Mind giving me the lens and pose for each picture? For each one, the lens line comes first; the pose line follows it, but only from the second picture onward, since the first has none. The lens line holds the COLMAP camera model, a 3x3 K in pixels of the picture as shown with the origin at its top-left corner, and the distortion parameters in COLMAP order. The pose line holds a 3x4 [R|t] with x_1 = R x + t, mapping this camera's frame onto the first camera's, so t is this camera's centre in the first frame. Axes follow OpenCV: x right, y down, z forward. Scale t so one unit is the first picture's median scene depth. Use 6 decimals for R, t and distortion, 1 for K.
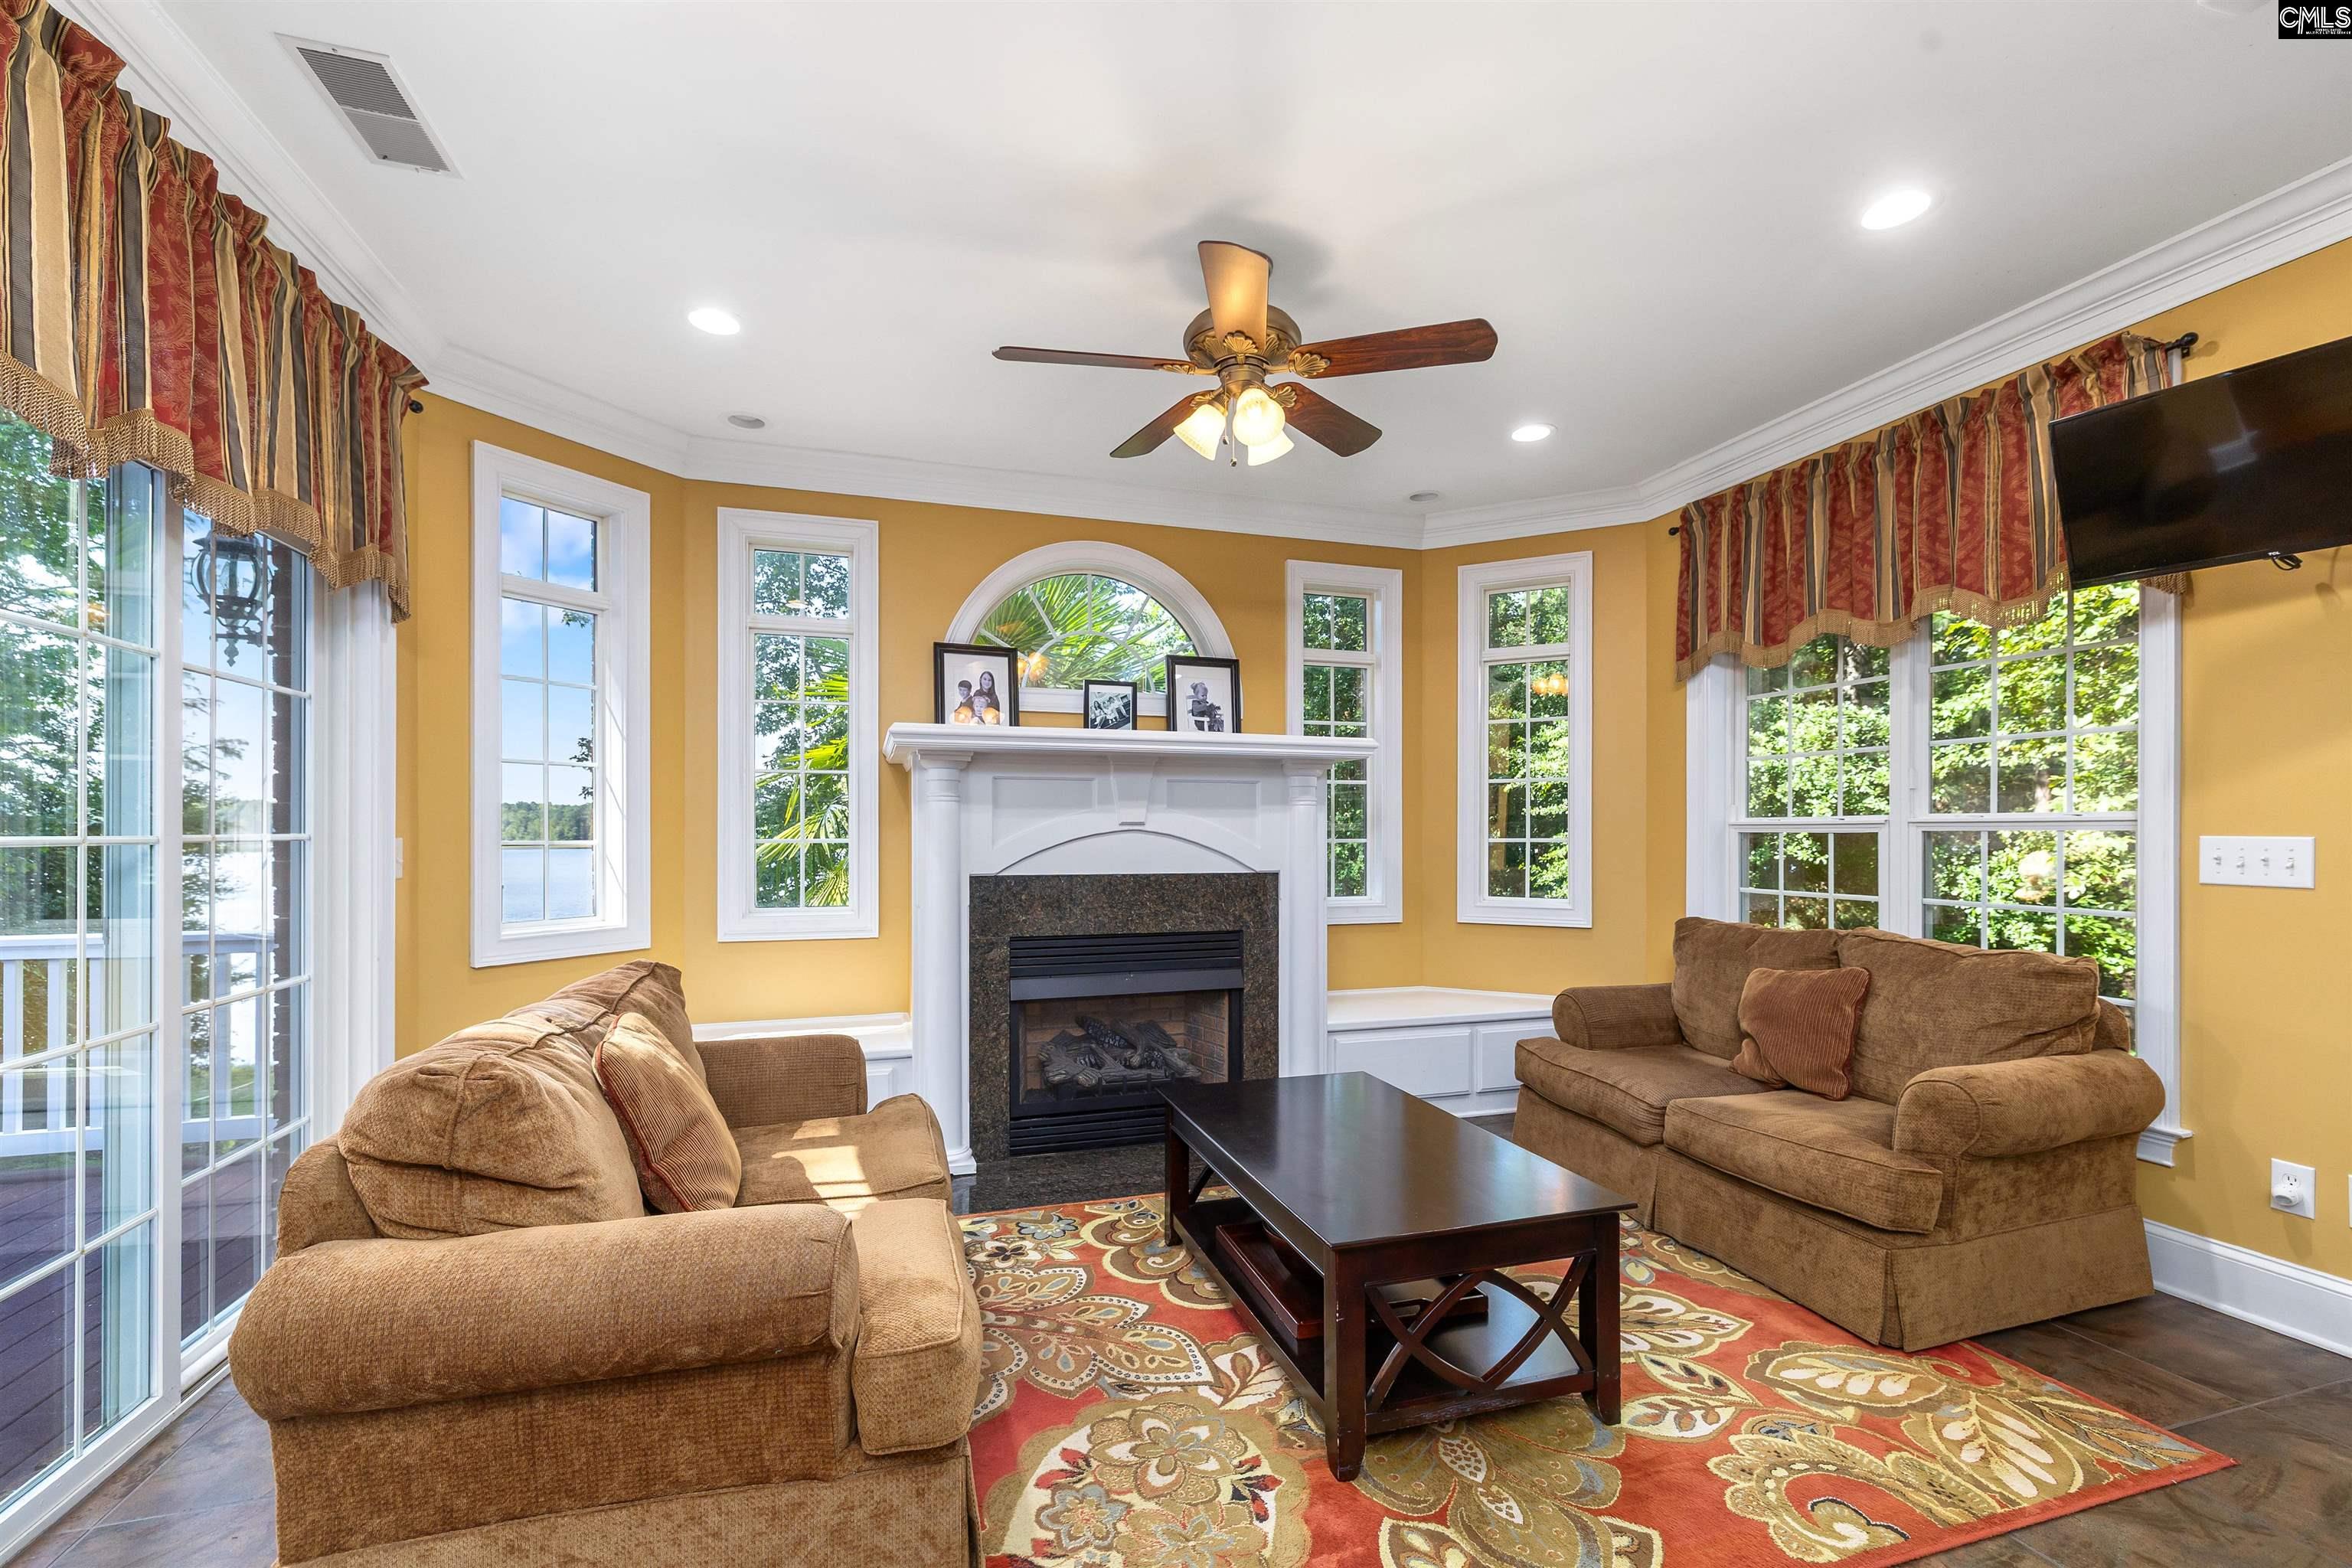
lens RADIAL K [[1043.2, 0, 1233.8], [0, 1043.2, 824.4], [0, 0, 1]] dist [0.001232, -0.000503]
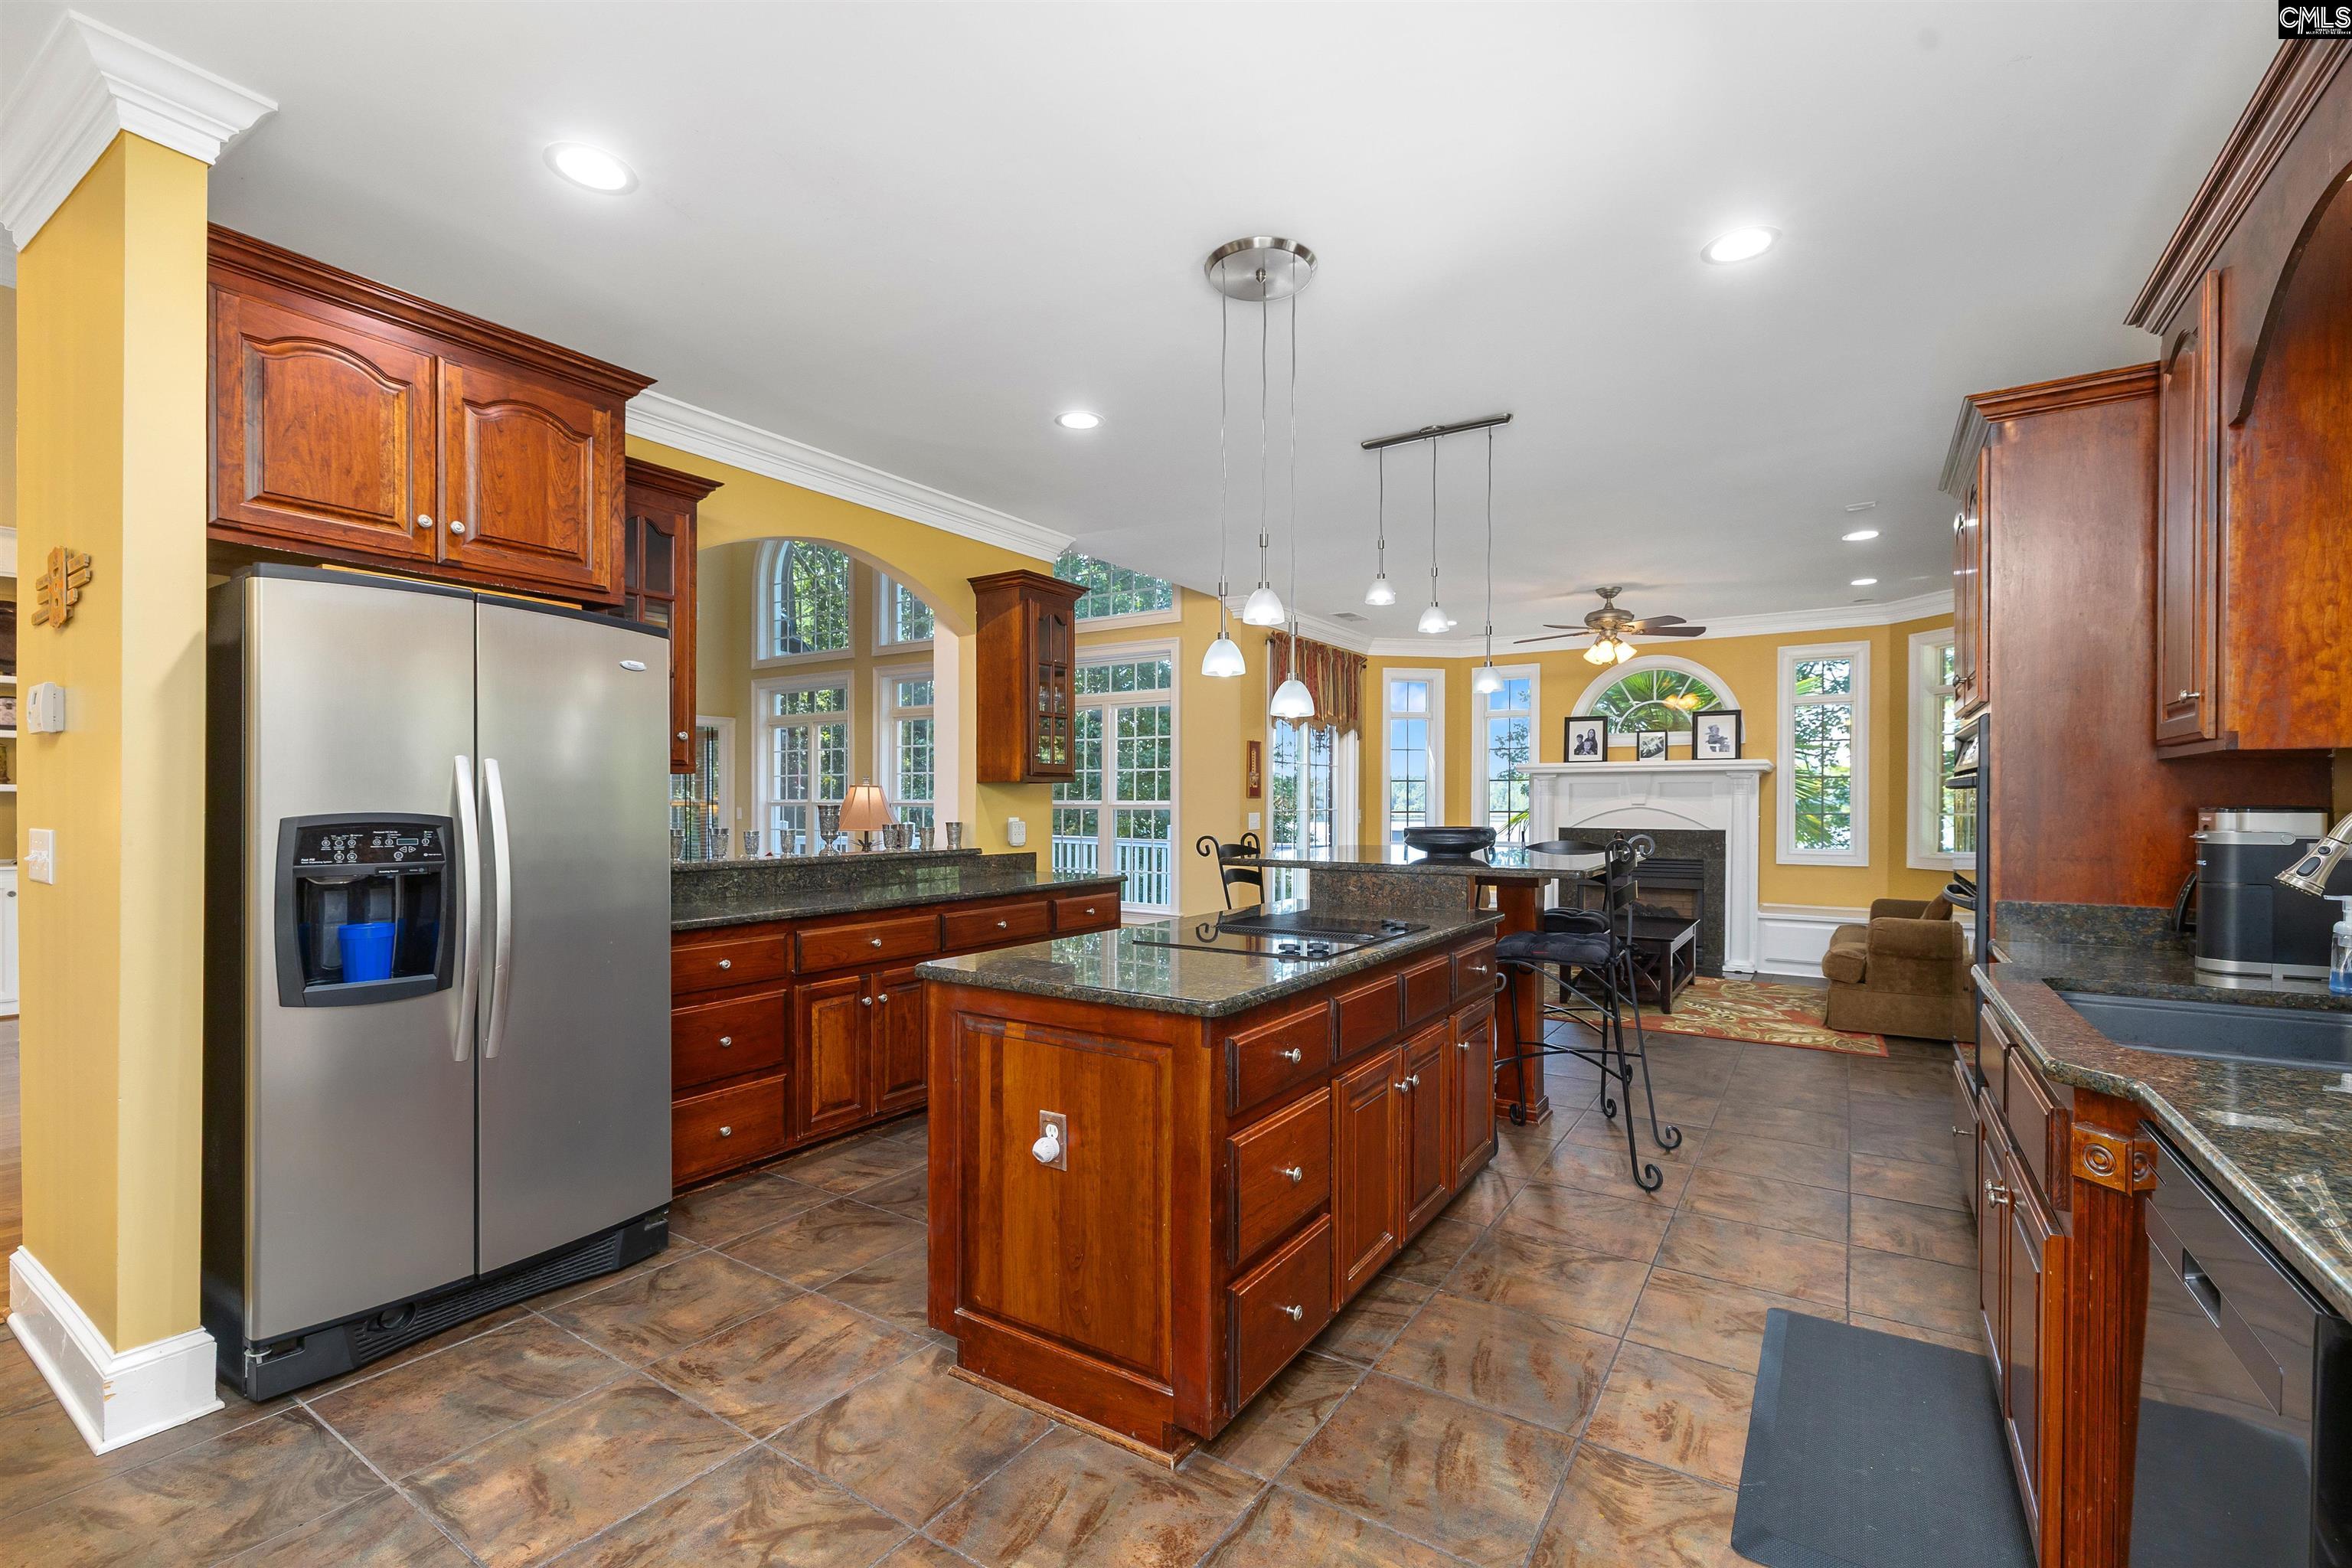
lens RADIAL K [[1043.2, 0, 1168.0], [0, 1043.2, 807.3], [0, 0, 1]] dist [0.001232, -0.000503]
pose [[0.612321, 0.005539, -0.790590, 0.912483], [0.007835, 0.999884, 0.013074, -0.028057], [0.790570, -0.014200, 0.612207, -0.952048]]
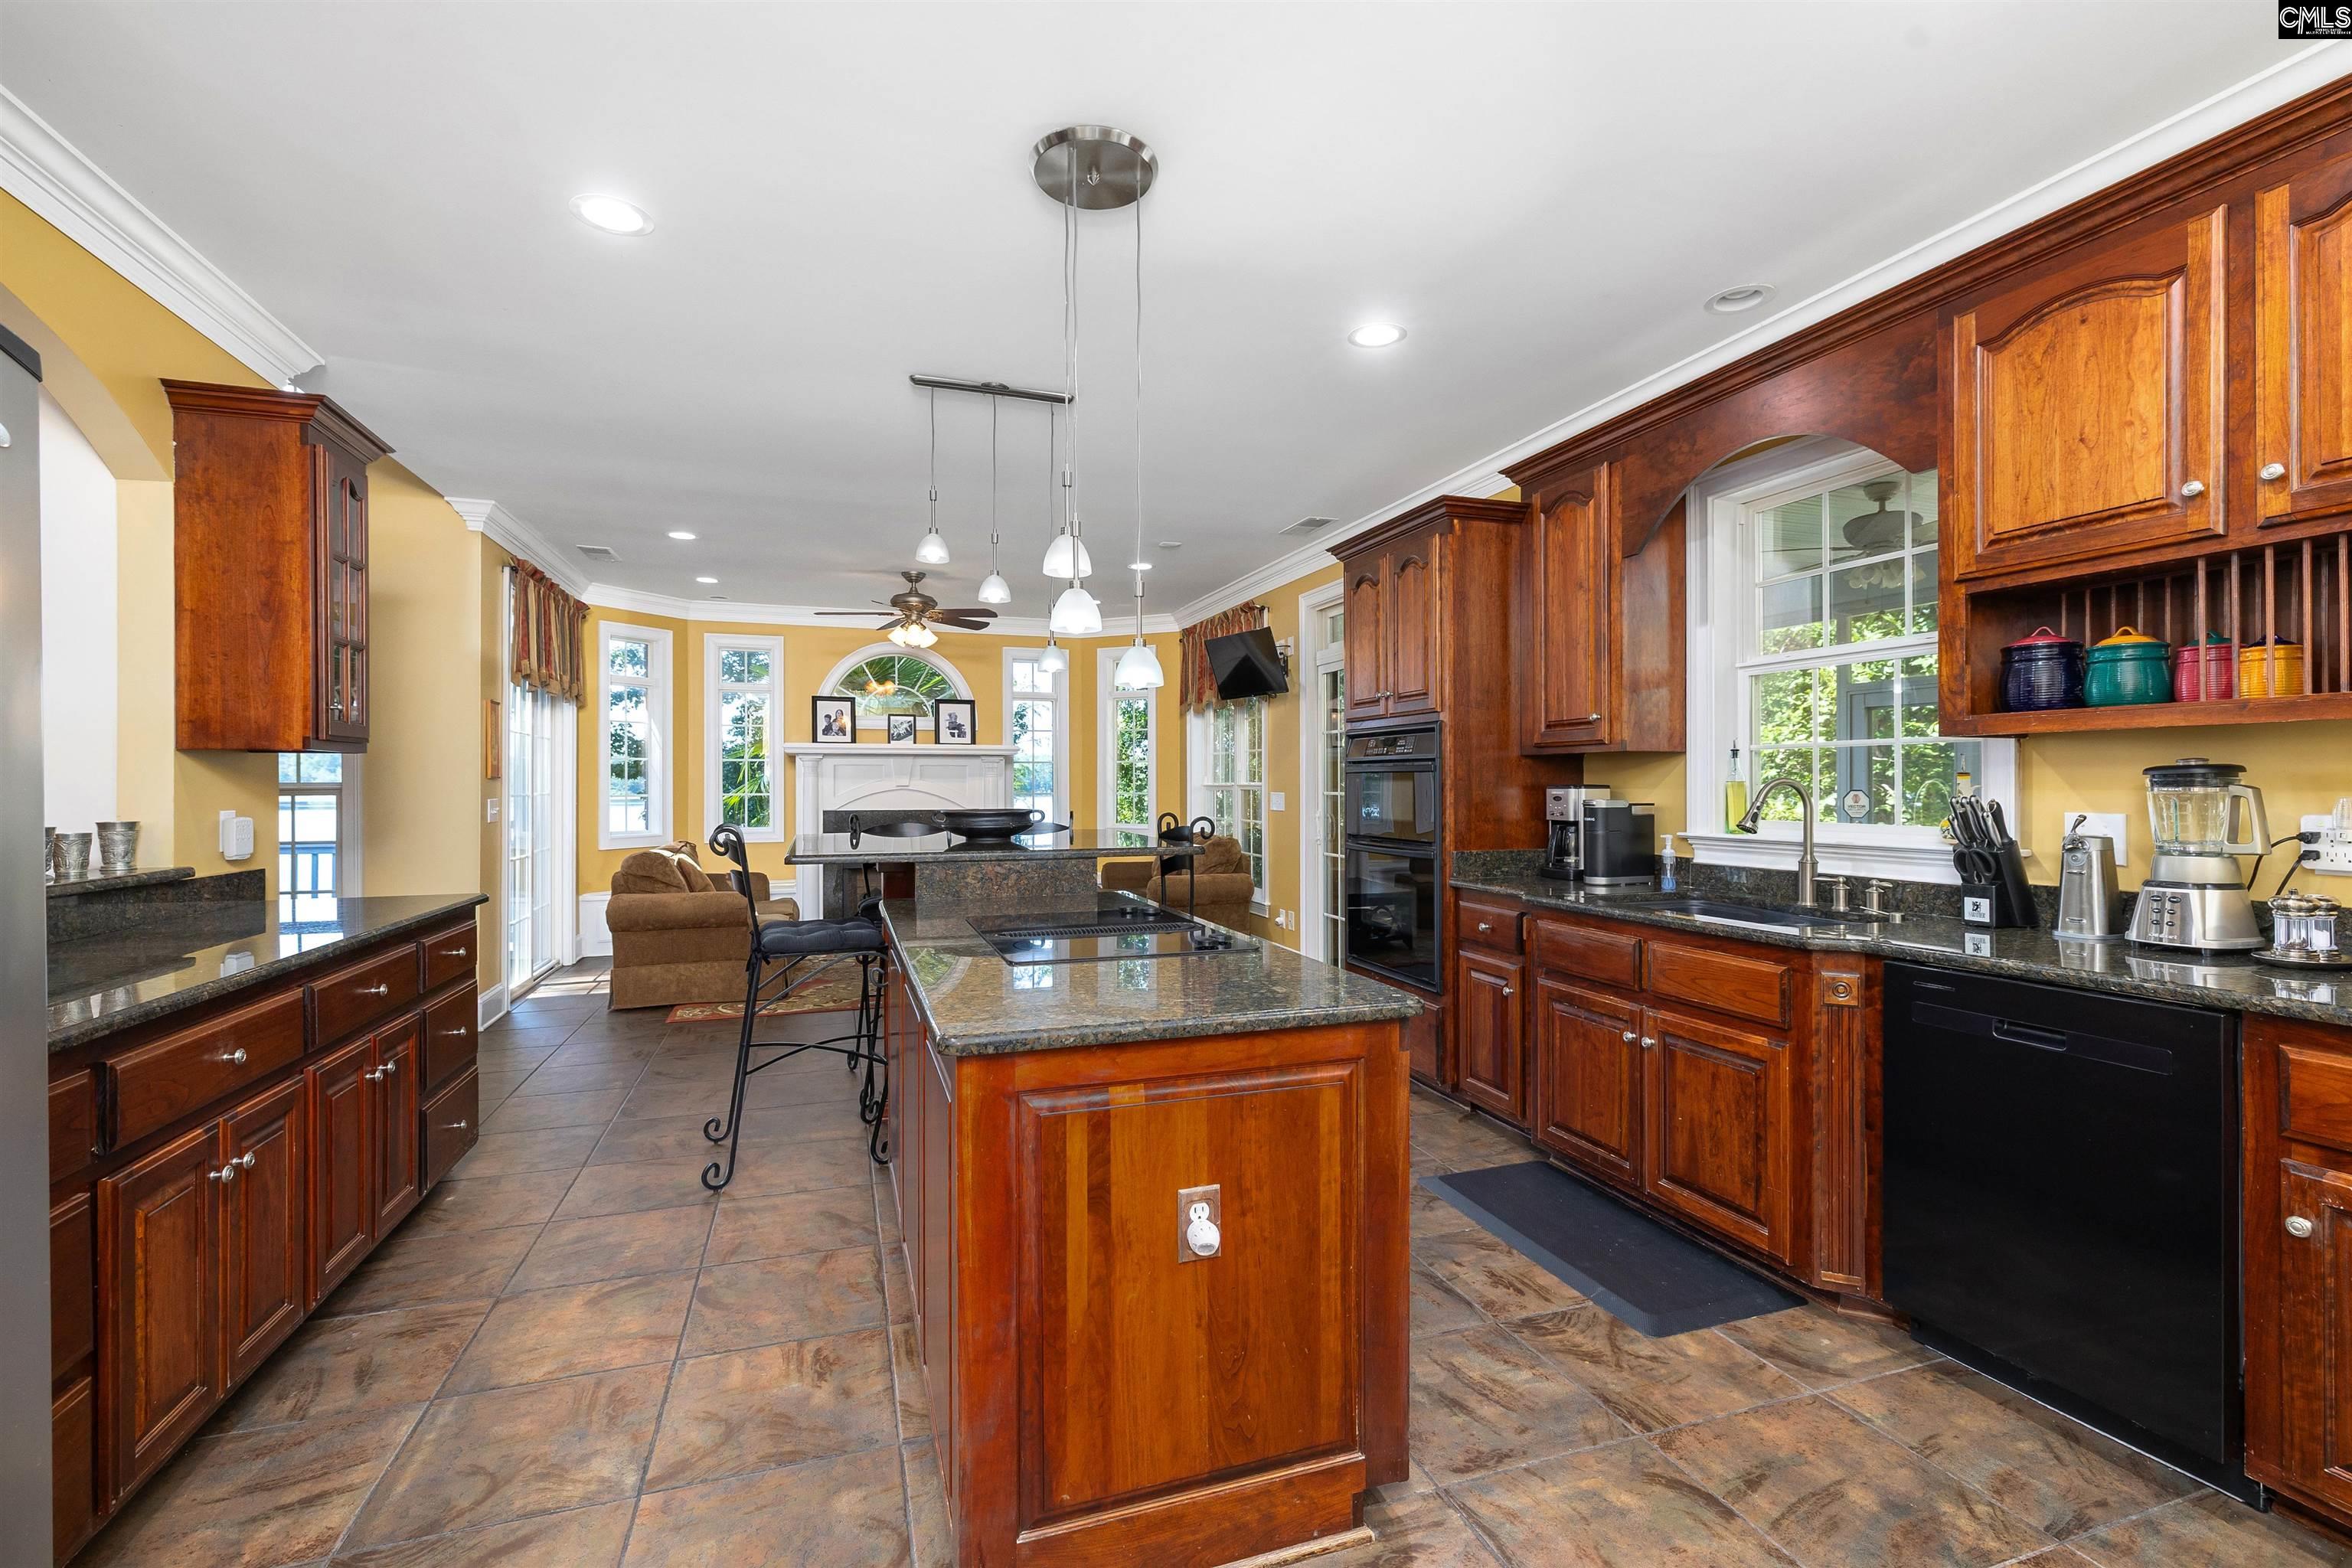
lens RADIAL K [[1043.2, 0, 1224.5], [0, 1043.2, 777.3], [0, 0, 1]] dist [0.001232, -0.000503]
pose [[0.999668, -0.000035, 0.025765, 0.474737], [-0.000104, 0.999985, 0.005424, -0.028354], [-0.025765, -0.005425, 0.999653, -1.077064]]
